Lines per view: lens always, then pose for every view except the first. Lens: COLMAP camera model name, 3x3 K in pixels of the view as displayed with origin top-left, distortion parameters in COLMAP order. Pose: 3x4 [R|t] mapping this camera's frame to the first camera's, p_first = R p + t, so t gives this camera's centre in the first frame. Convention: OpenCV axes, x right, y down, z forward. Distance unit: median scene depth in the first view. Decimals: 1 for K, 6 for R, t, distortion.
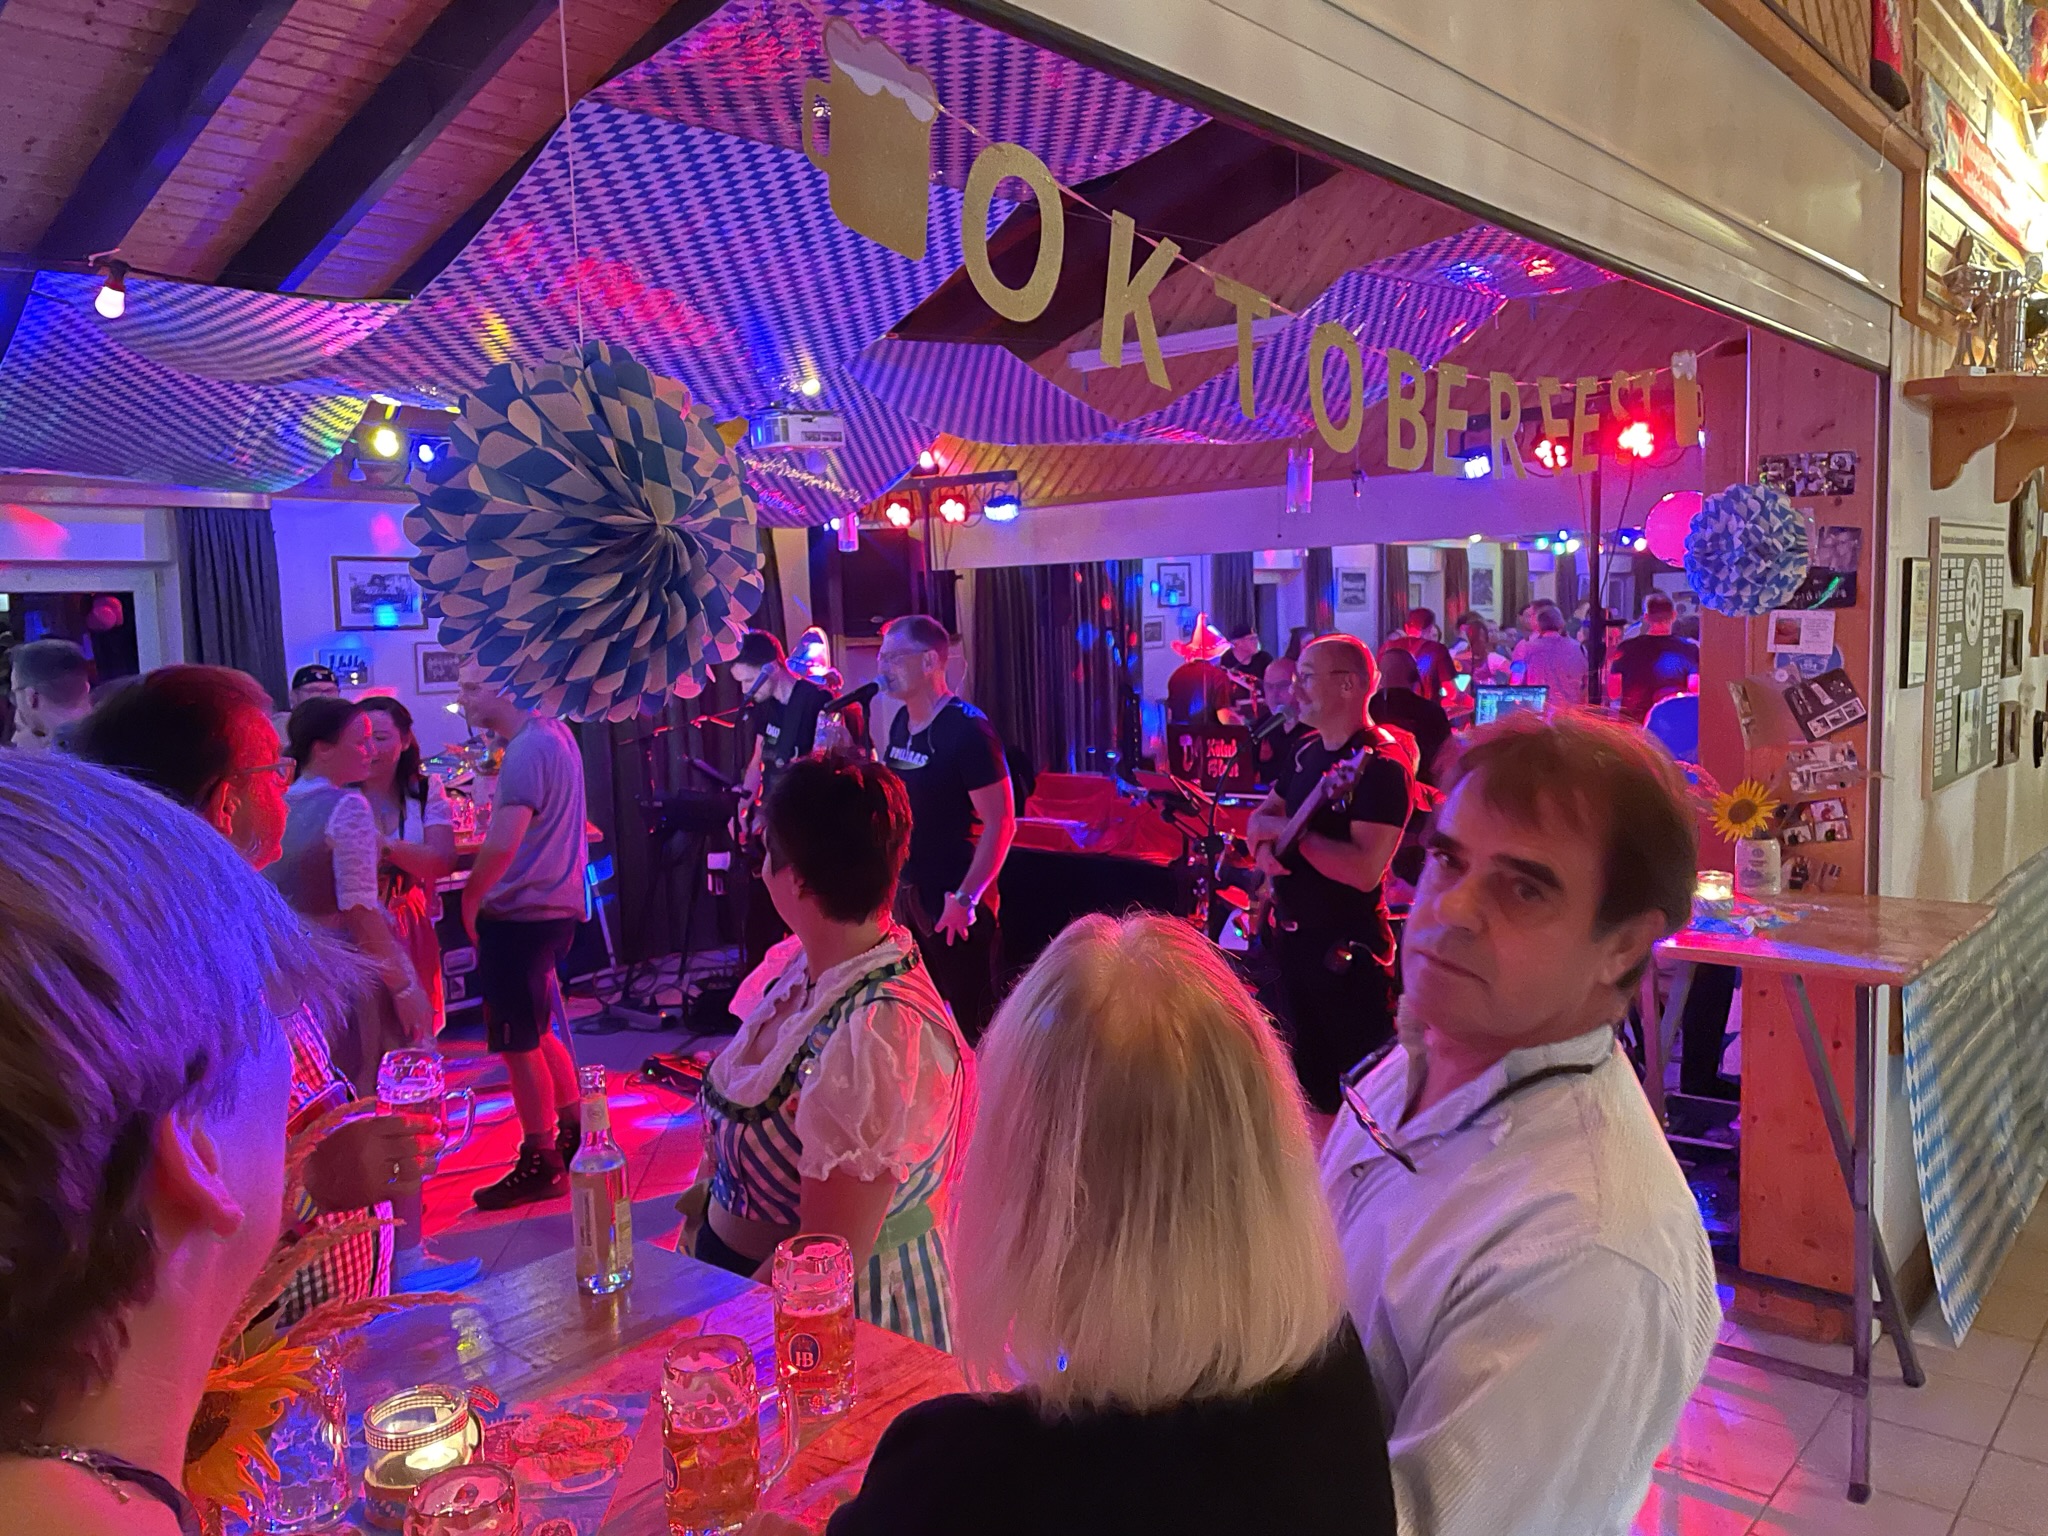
lens RADIAL K [[1519.2, 0, 1027.1], [0, 1519.2, 762.5], [0, 0, 1]] dist [0.020912, -0.022433]
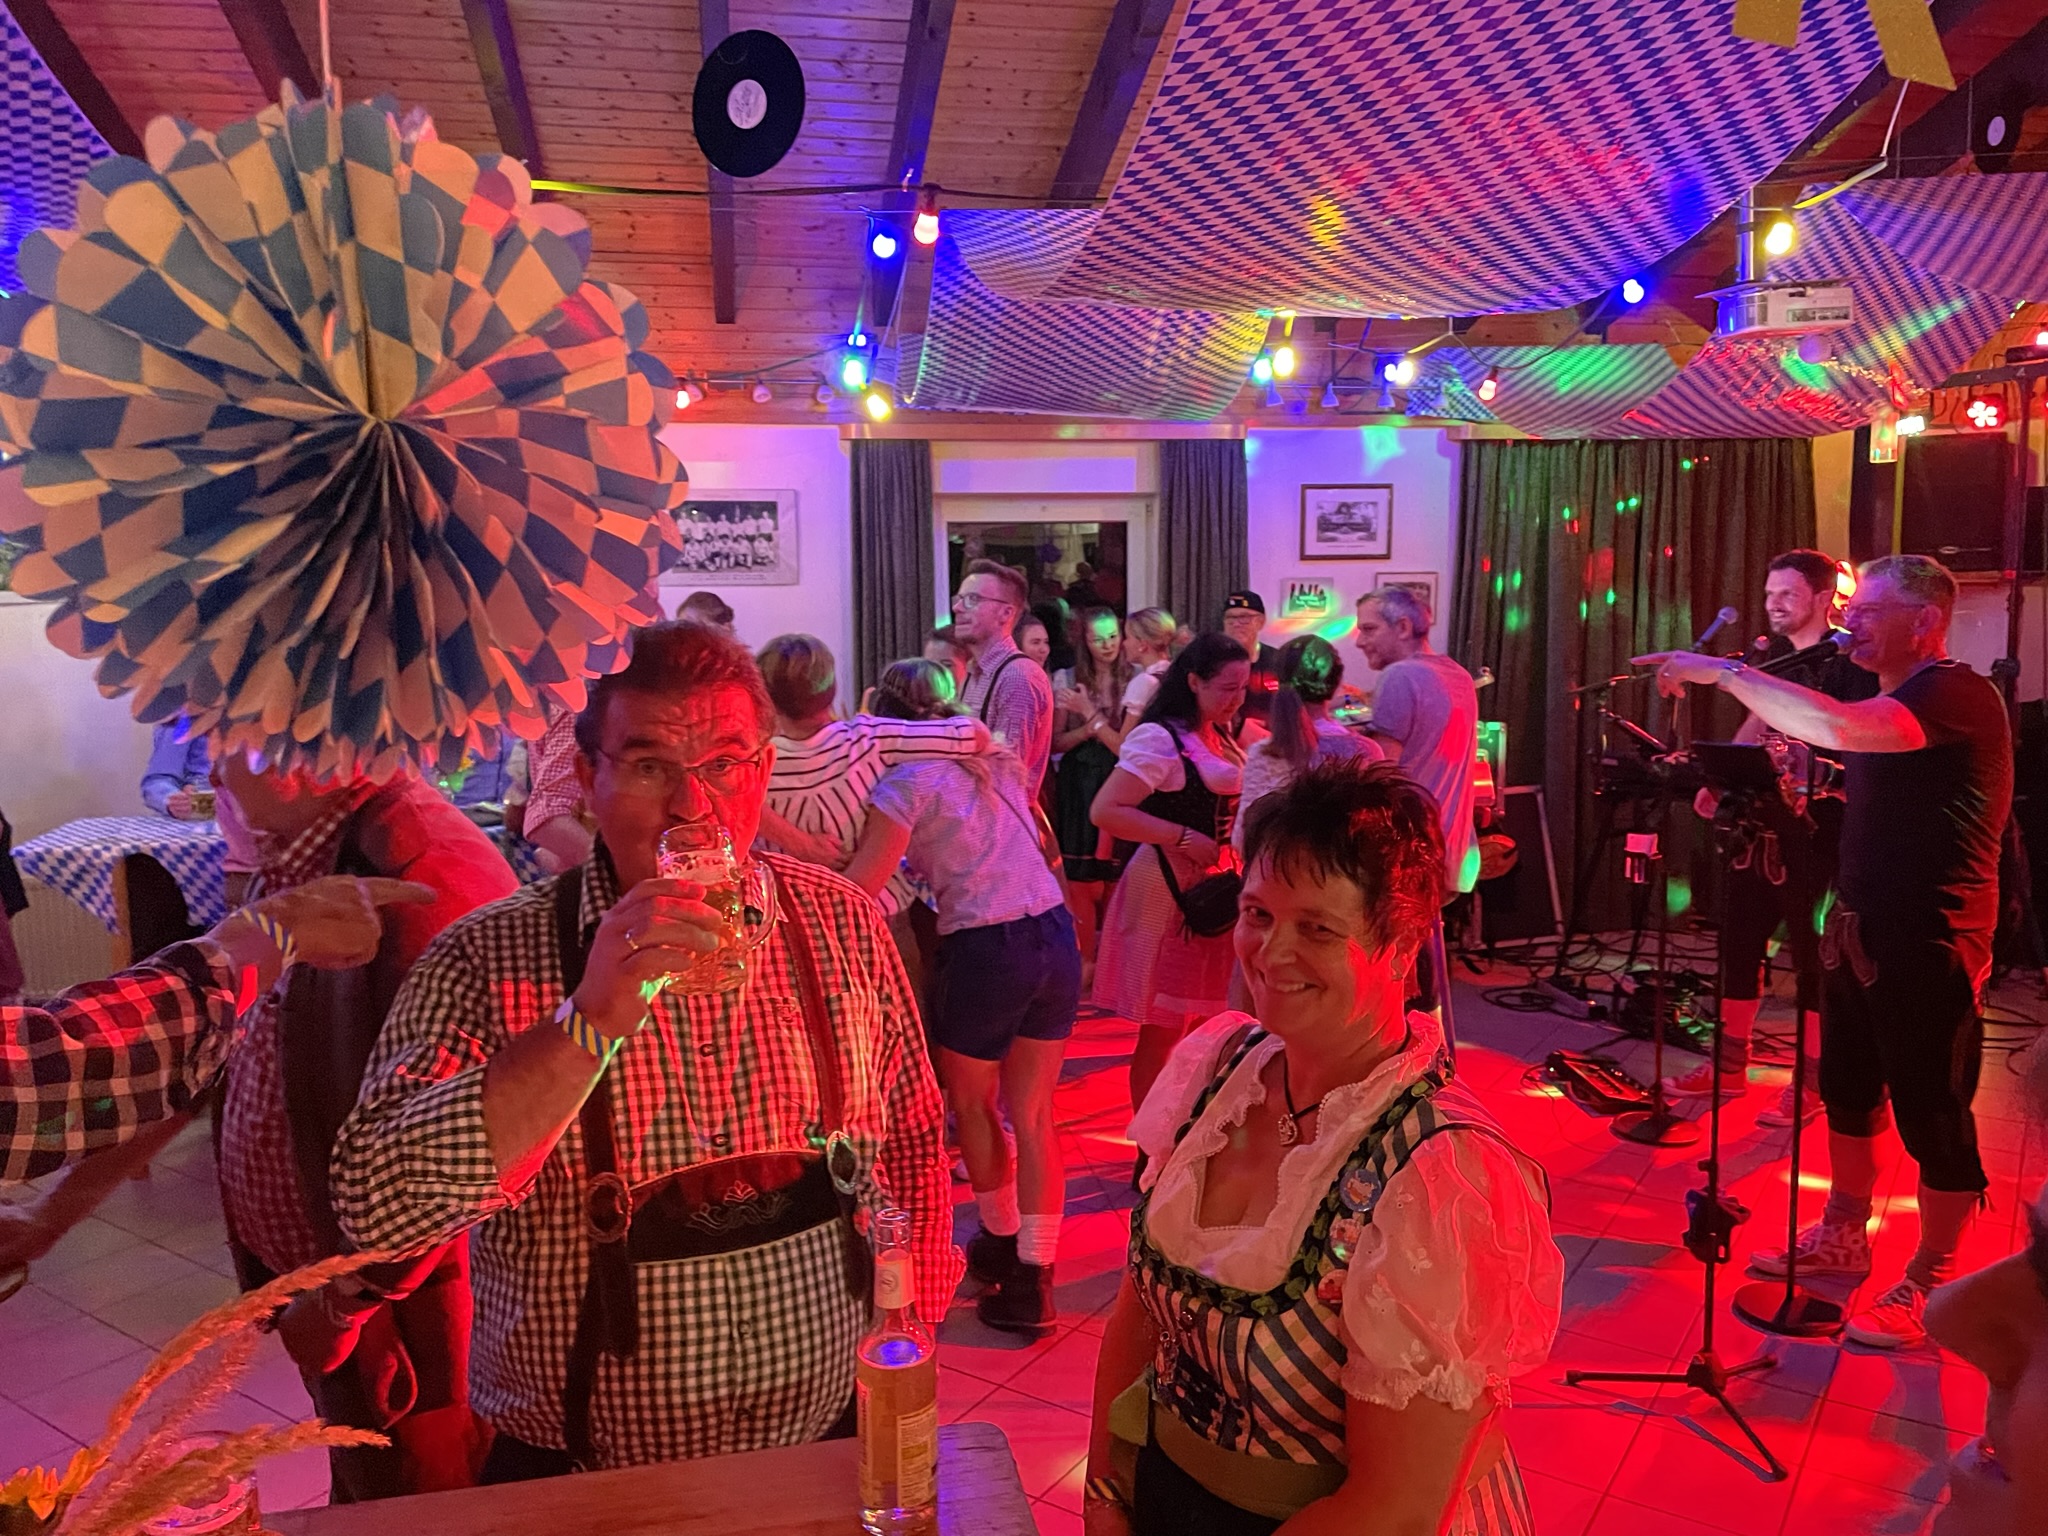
lens RADIAL K [[1519.2, 0, 1043.7], [0, 1519.2, 751.9], [0, 0, 1]] dist [0.020912, -0.022433]
pose [[0.785954, 0.089058, -0.611838, 0.054448], [-0.063522, 0.995966, 0.063372, -0.020240], [0.615013, -0.010942, 0.788441, 0.164960]]
